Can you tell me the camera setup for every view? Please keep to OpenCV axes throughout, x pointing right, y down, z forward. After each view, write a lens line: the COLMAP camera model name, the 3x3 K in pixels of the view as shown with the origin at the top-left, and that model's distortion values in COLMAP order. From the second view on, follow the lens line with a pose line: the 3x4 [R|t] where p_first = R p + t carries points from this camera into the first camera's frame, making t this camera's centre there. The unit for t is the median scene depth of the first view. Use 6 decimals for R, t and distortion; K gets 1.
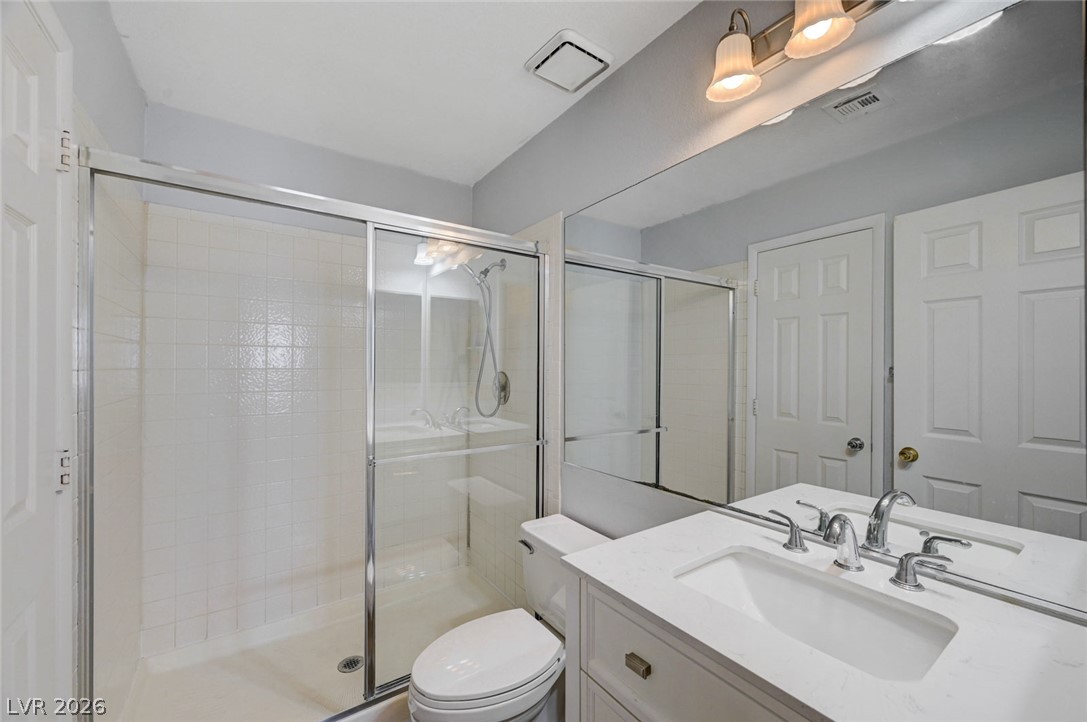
lens RADIAL K [[432.4, 0, 543.7], [0, 432.4, 366.5], [0, 0, 1]] dist [-0.006311, -0.000075]
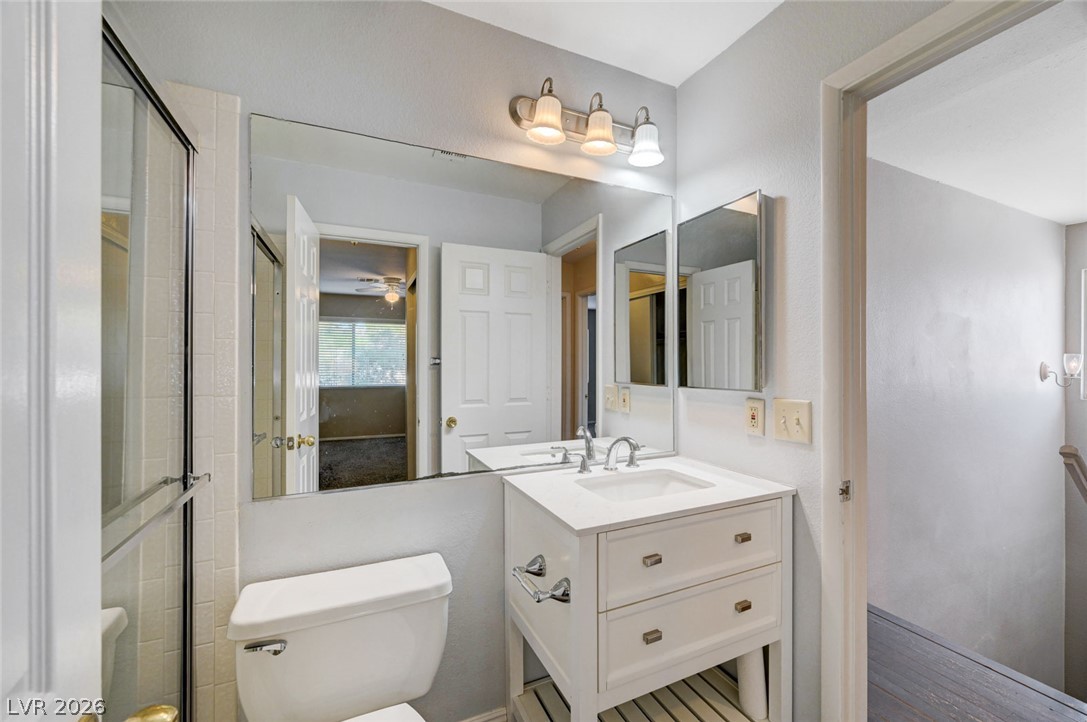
lens RADIAL K [[454.1, 0, 576.9], [0, 454.1, 363.3], [0, 0, 1]] dist [0.001169, 0.000079]
pose [[0.147128, -0.000314, 0.989117, -0.591085], [-0.000911, 0.999999, 0.000453, 0.022291], [-0.989117, -0.000968, 0.147127, 0.472526]]
